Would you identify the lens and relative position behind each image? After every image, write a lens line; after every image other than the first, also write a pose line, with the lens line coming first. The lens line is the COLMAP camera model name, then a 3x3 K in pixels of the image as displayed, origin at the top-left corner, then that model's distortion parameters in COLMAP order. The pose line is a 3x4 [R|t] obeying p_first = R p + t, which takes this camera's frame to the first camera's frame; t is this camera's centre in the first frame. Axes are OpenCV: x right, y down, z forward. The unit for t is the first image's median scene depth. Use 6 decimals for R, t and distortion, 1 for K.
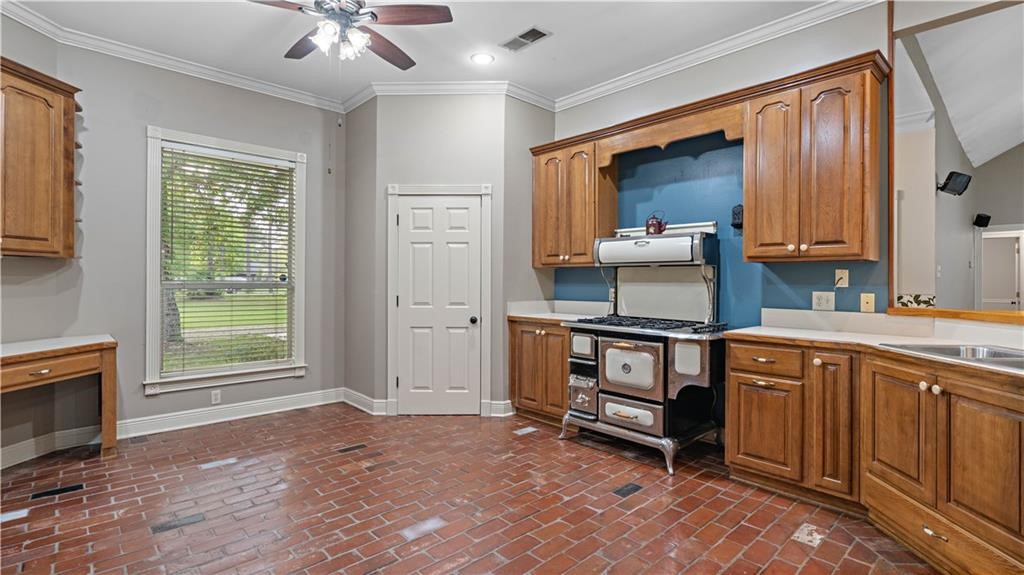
lens RADIAL K [[482.8, 0, 508.6], [0, 482.8, 277.2], [0, 0, 1]] dist [-0.001386, -0.000174]
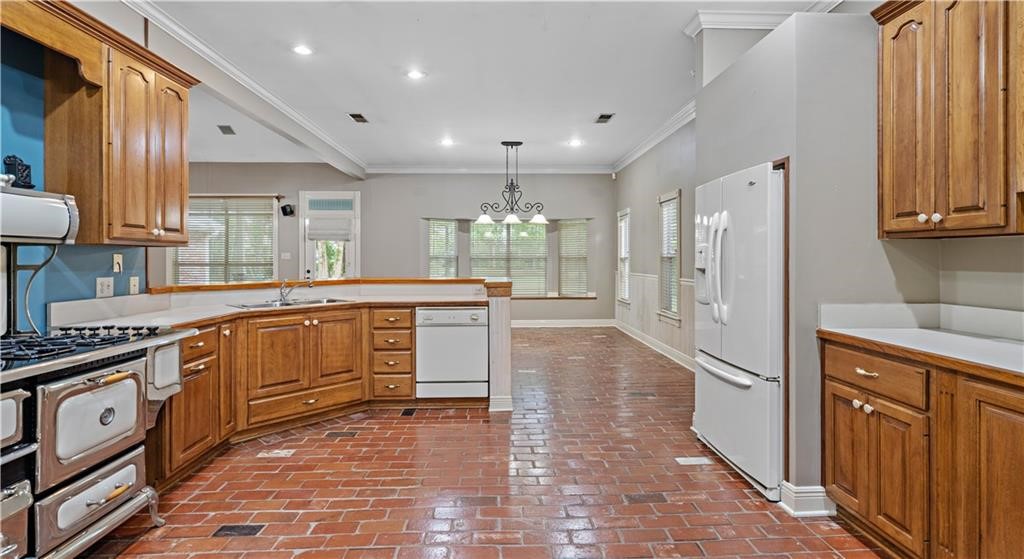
lens RADIAL K [[471.8, 0, 510.2], [0, 471.8, 262.6], [0, 0, 1]] dist [0.001057, 0.000009]
pose [[-0.756367, -0.006994, 0.654110, -0.501006], [-0.003147, 0.999970, 0.007053, -0.007207], [-0.654140, 0.003276, -0.756366, 1.082341]]
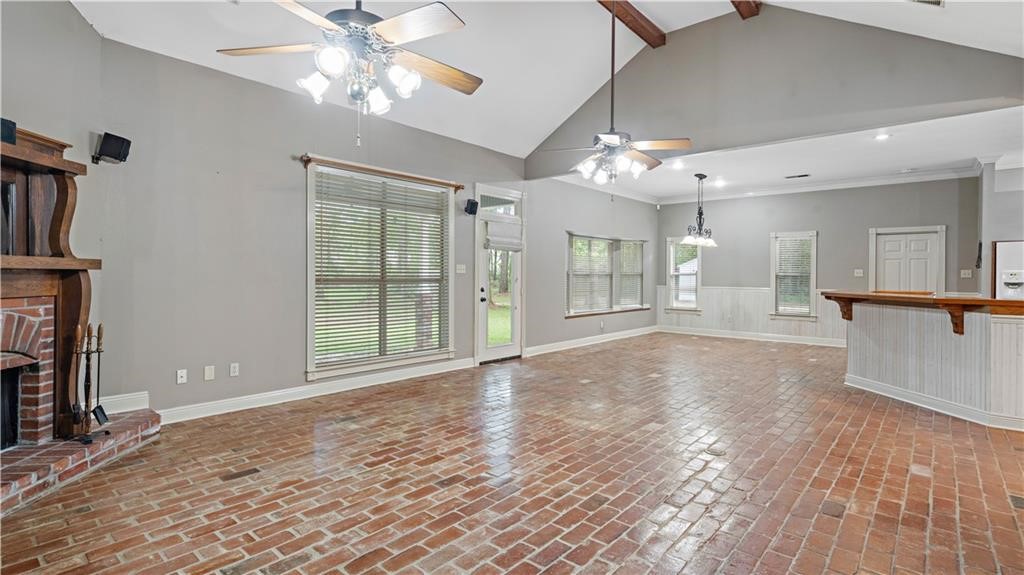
lens RADIAL K [[496.8, 0, 520.0], [0, 496.8, 281.4], [0, 0, 1]] dist [0.011054, -0.000232]
pose [[-0.991939, -0.008426, -0.126433, 2.074430], [-0.009523, 0.999922, 0.008071, 0.008525], [0.126355, 0.009210, -0.991942, 1.899037]]
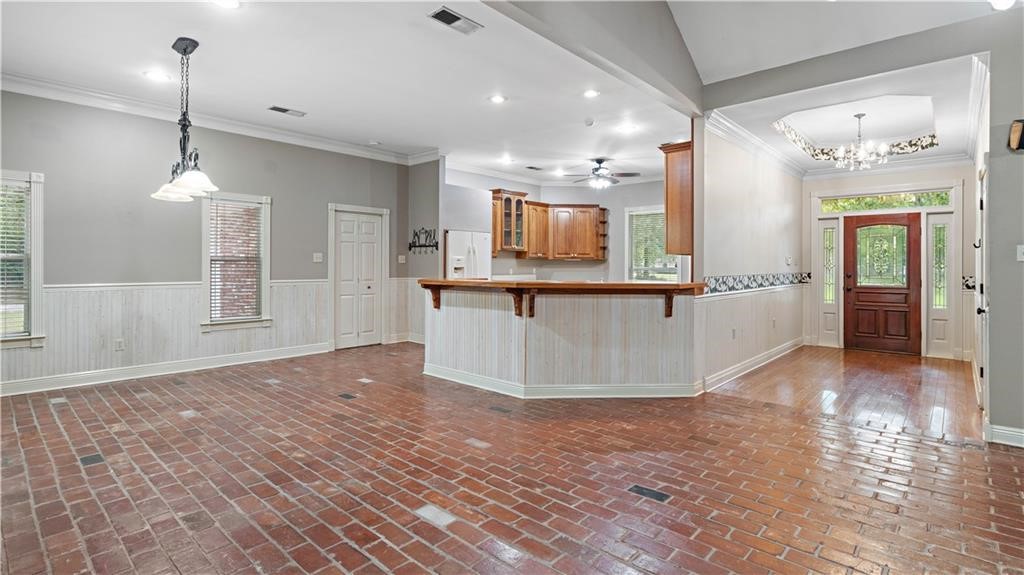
lens RADIAL K [[482.8, 0, 509.5], [0, 482.8, 259.5], [0, 0, 1]] dist [-0.001386, -0.000174]
pose [[0.080987, -0.014731, -0.996606, 2.036850], [0.002439, 0.999891, -0.014581, 0.007850], [0.996712, -0.001250, 0.081014, 0.176584]]
